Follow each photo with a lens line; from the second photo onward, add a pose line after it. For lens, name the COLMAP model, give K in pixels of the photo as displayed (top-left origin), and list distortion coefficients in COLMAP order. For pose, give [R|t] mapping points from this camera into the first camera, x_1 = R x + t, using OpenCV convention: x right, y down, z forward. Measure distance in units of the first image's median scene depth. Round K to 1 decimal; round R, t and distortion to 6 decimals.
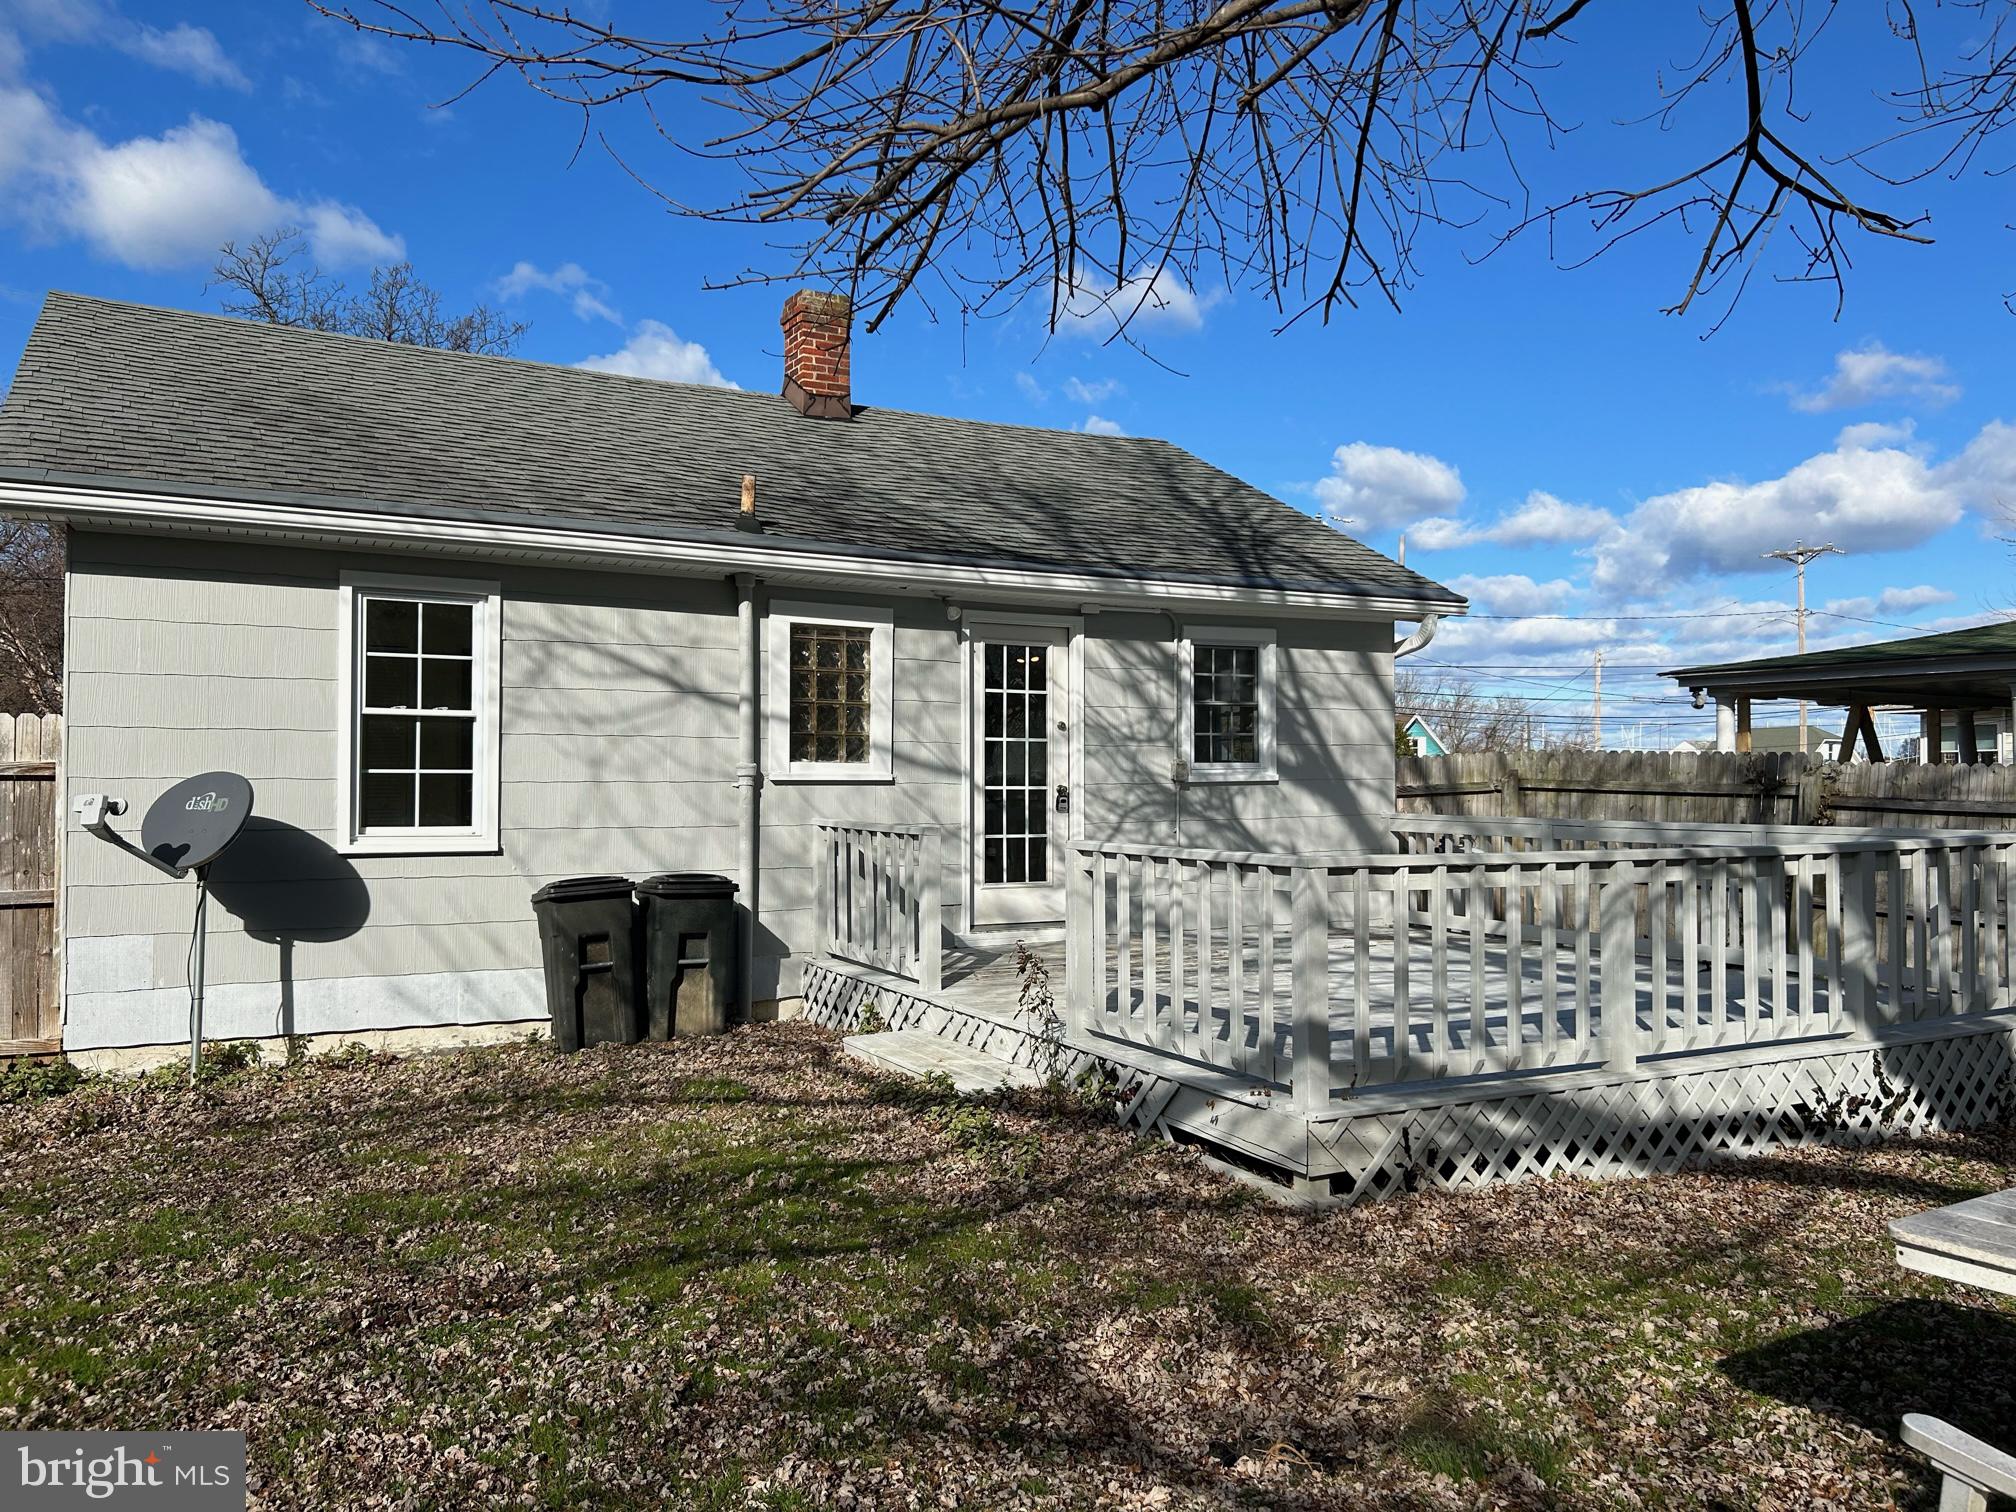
lens RADIAL K [[1513.6, 0, 1018.1], [0, 1513.6, 756.9], [0, 0, 1]] dist [0.031952, -0.043555]
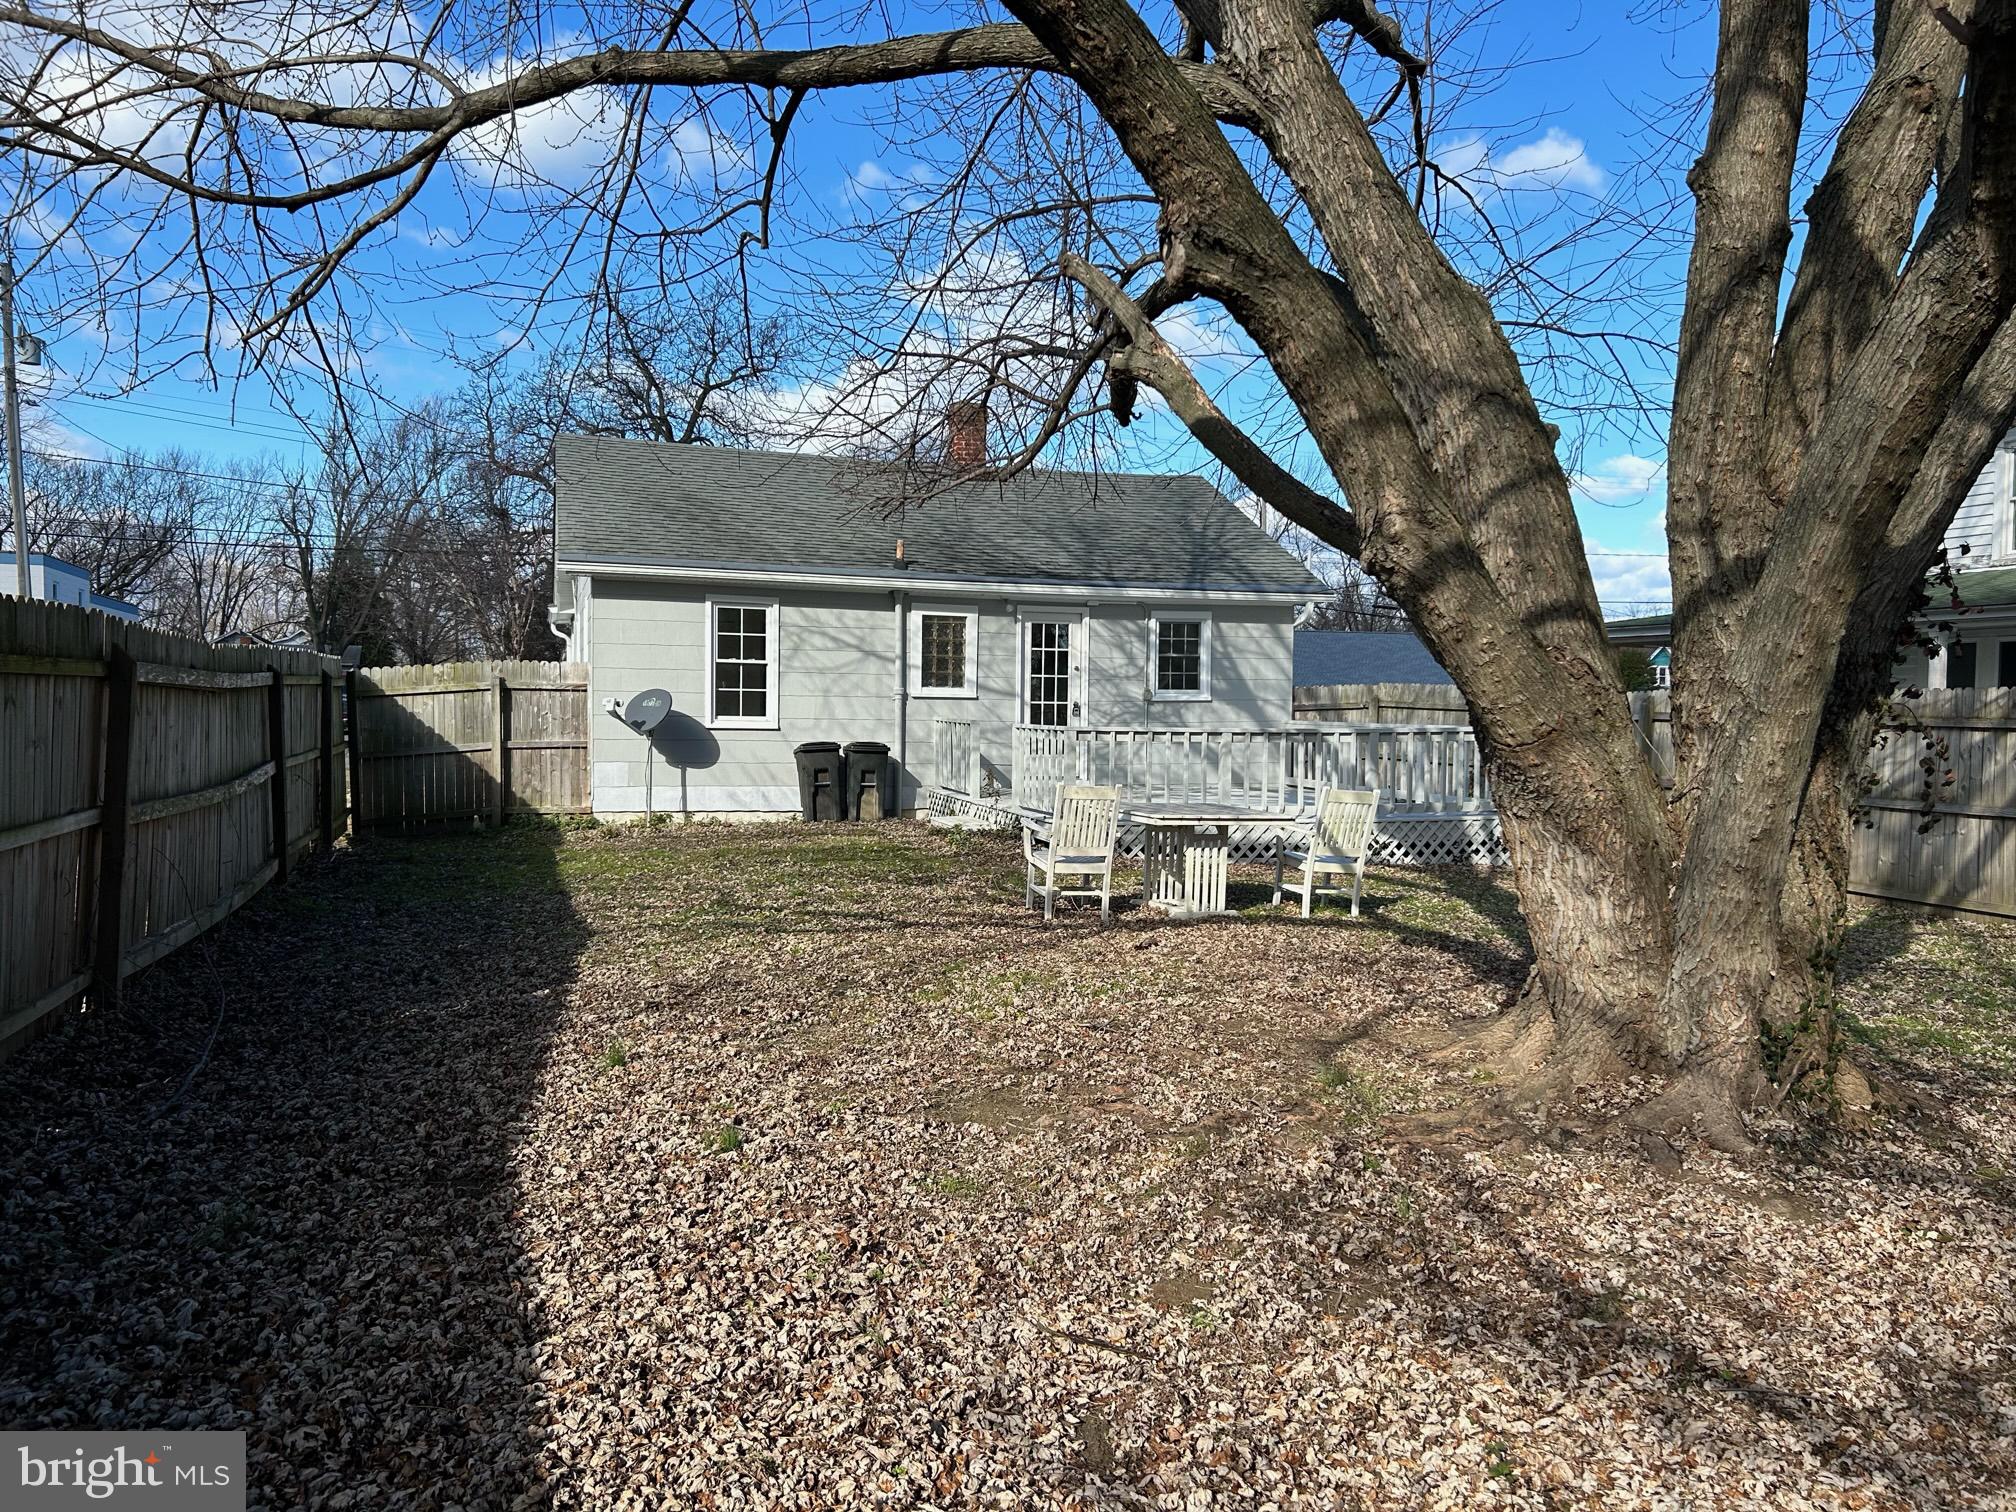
lens RADIAL K [[1513.6, 0, 1004.5], [0, 1513.6, 754.9], [0, 0, 1]] dist [0.031952, -0.043555]
pose [[0.980246, 0.016725, -0.197075, 0.334380], [-0.007530, 0.998852, 0.047317, -0.002511], [0.197640, -0.044899, 0.979246, -0.873751]]
